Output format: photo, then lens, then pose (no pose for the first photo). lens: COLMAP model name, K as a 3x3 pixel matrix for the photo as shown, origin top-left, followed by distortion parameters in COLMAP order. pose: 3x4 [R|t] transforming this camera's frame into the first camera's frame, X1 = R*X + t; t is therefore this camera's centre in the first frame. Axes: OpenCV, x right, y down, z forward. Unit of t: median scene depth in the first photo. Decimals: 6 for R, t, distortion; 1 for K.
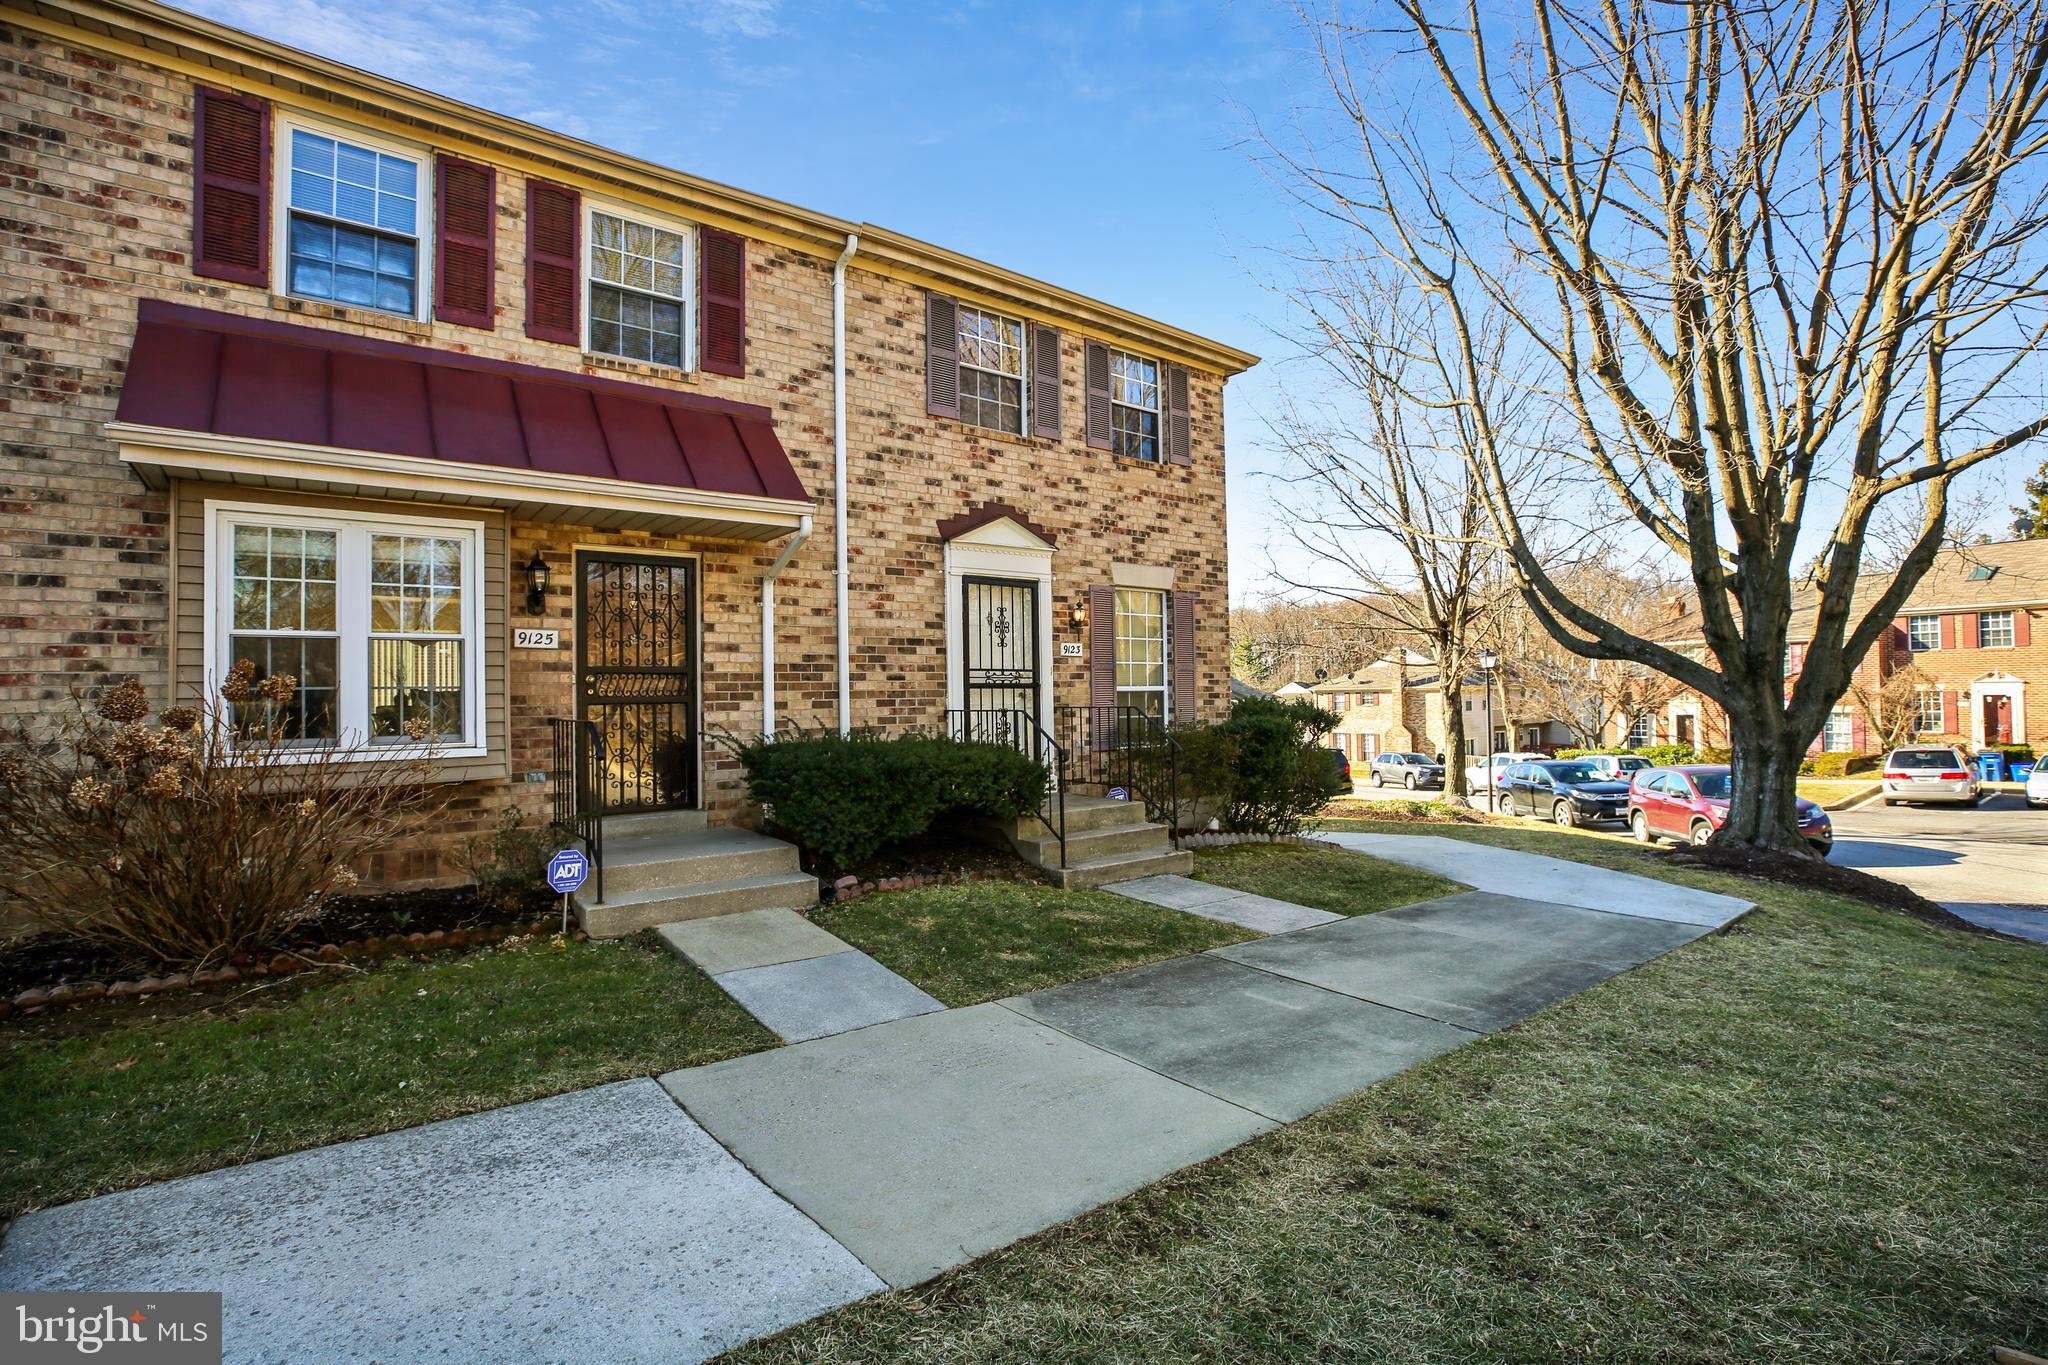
lens RADIAL K [[962.5, 0, 1035.1], [0, 962.5, 668.3], [0, 0, 1]] dist [-0.024489, 0.006826]
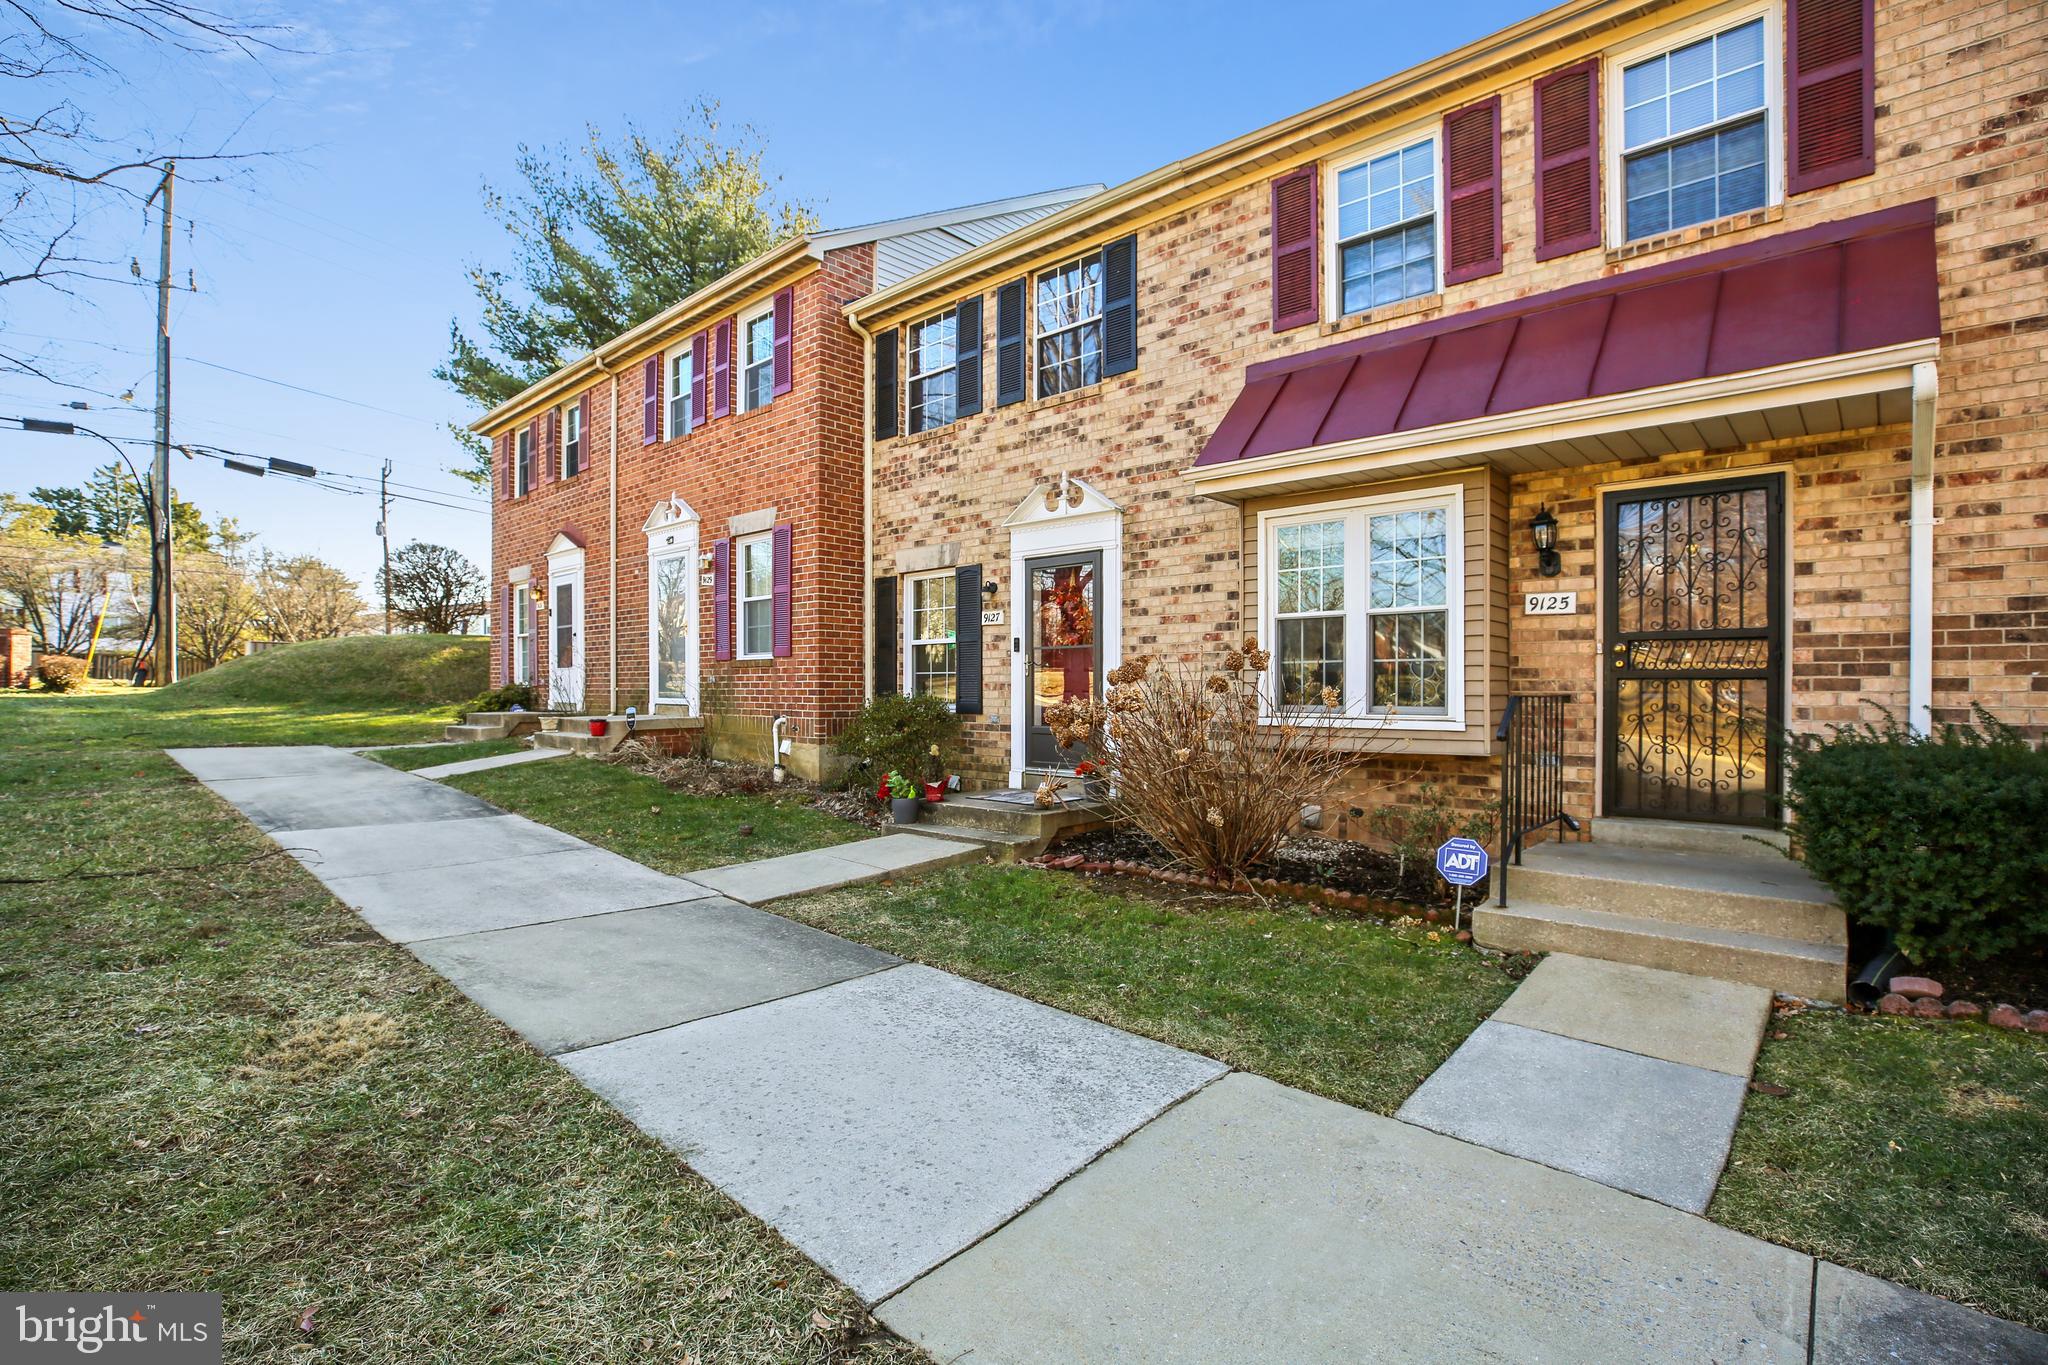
lens RADIAL K [[962.5, 0, 1021.4], [0, 962.5, 697.1], [0, 0, 1]] dist [-0.024489, 0.006826]
pose [[0.155572, 0.021627, -0.987588, 0.254642], [0.018973, 0.999510, 0.024877, 0.022507], [0.987642, -0.022608, 0.155086, 0.355552]]
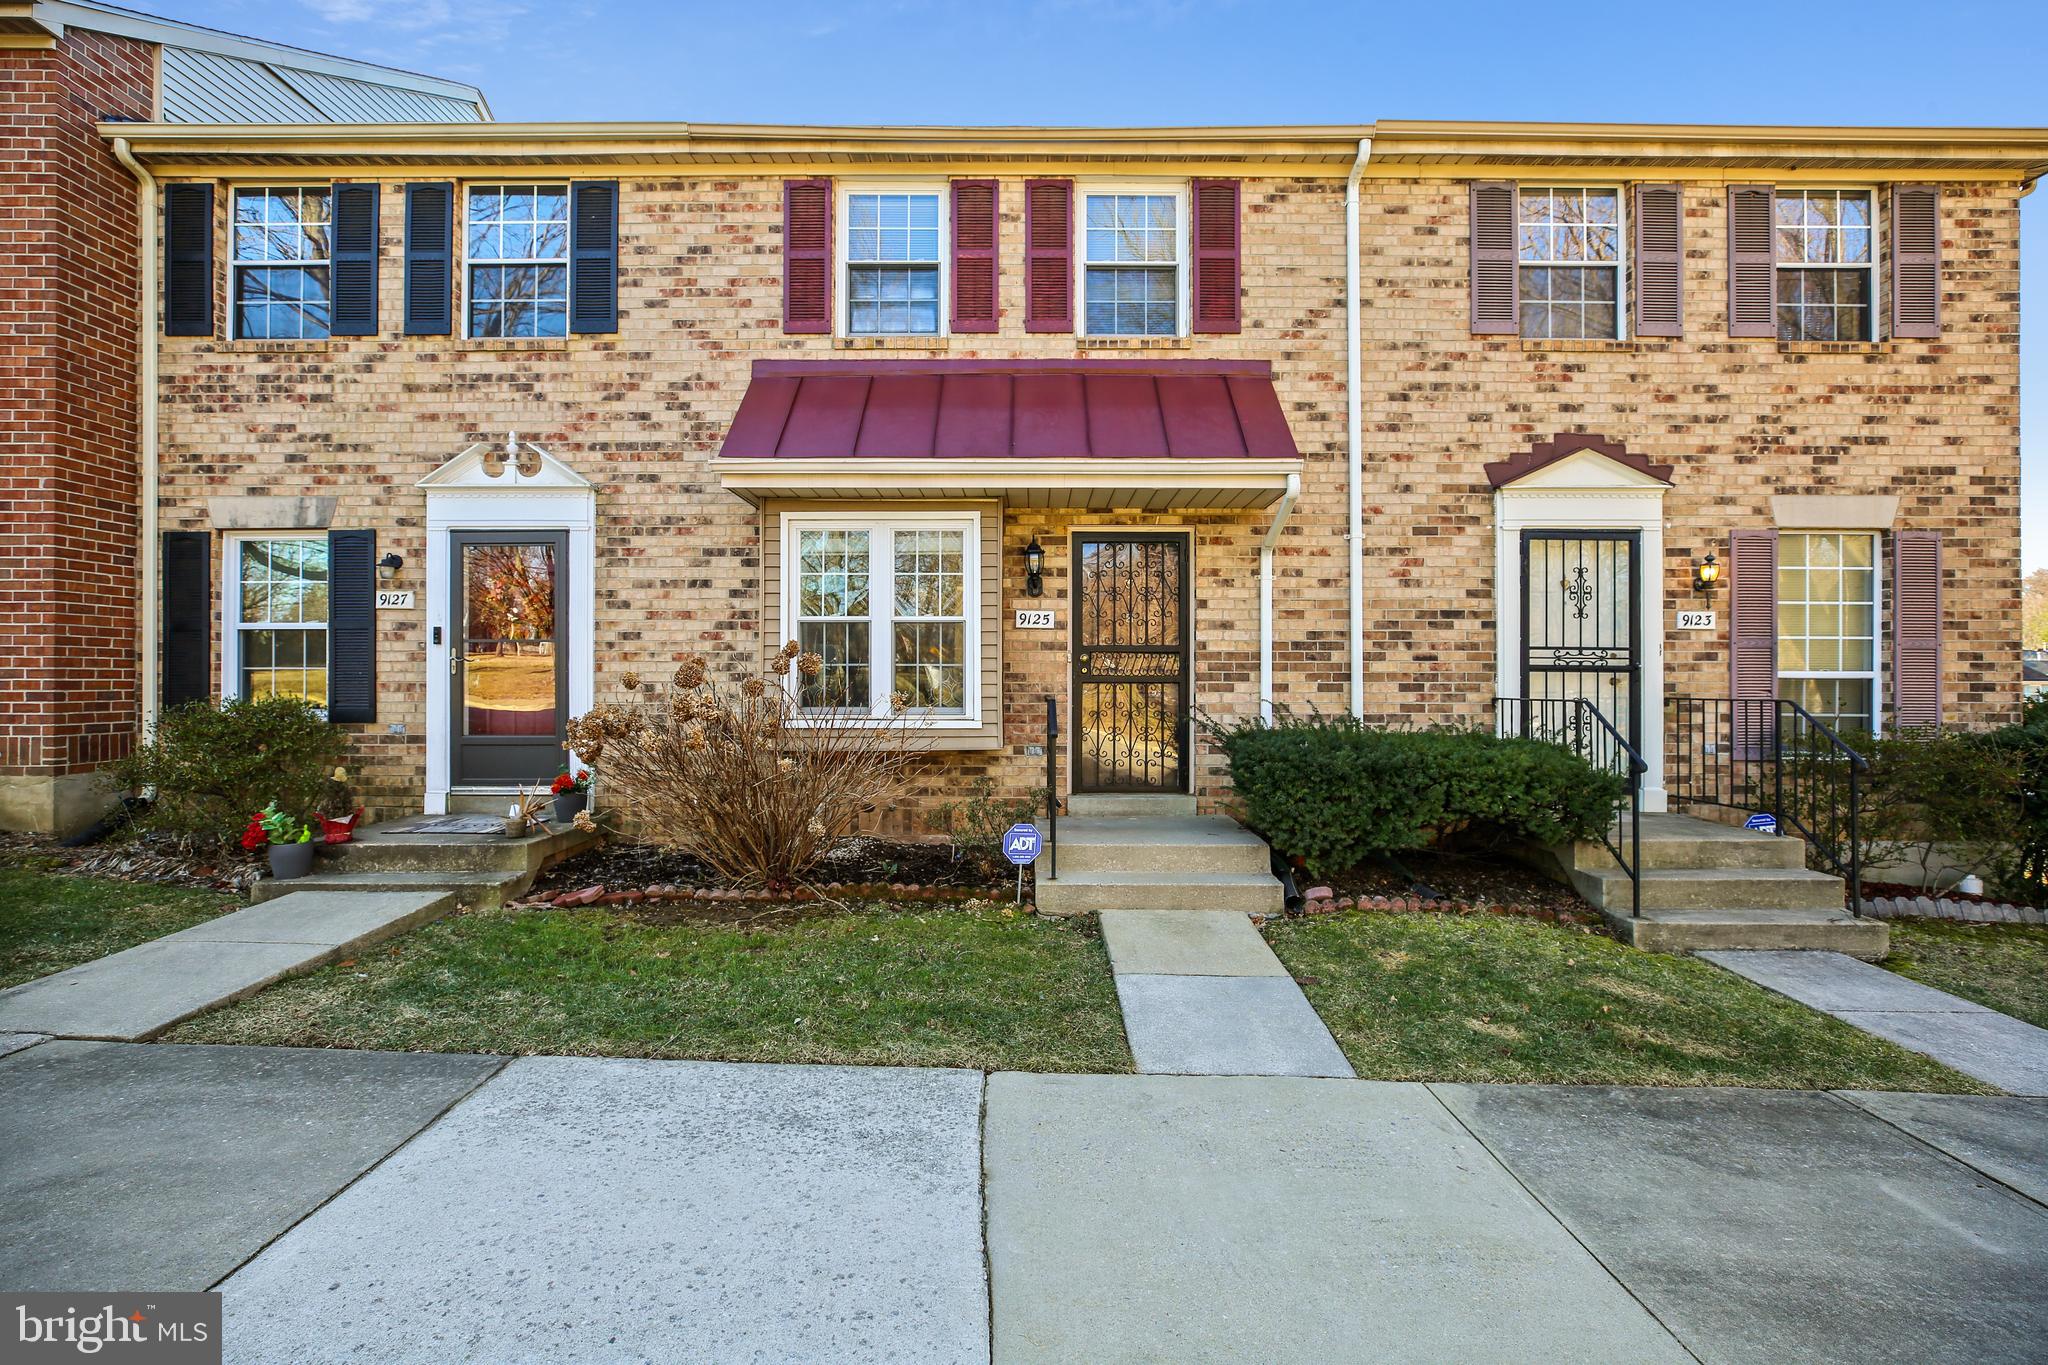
lens RADIAL K [[962.5, 0, 1021.3], [0, 962.5, 672.6], [0, 0, 1]] dist [-0.024489, 0.006826]
pose [[0.782308, 0.012146, -0.622773, 0.118292], [0.002595, 0.999738, 0.022757, 0.003424], [0.622886, -0.019418, 0.782071, 0.150337]]
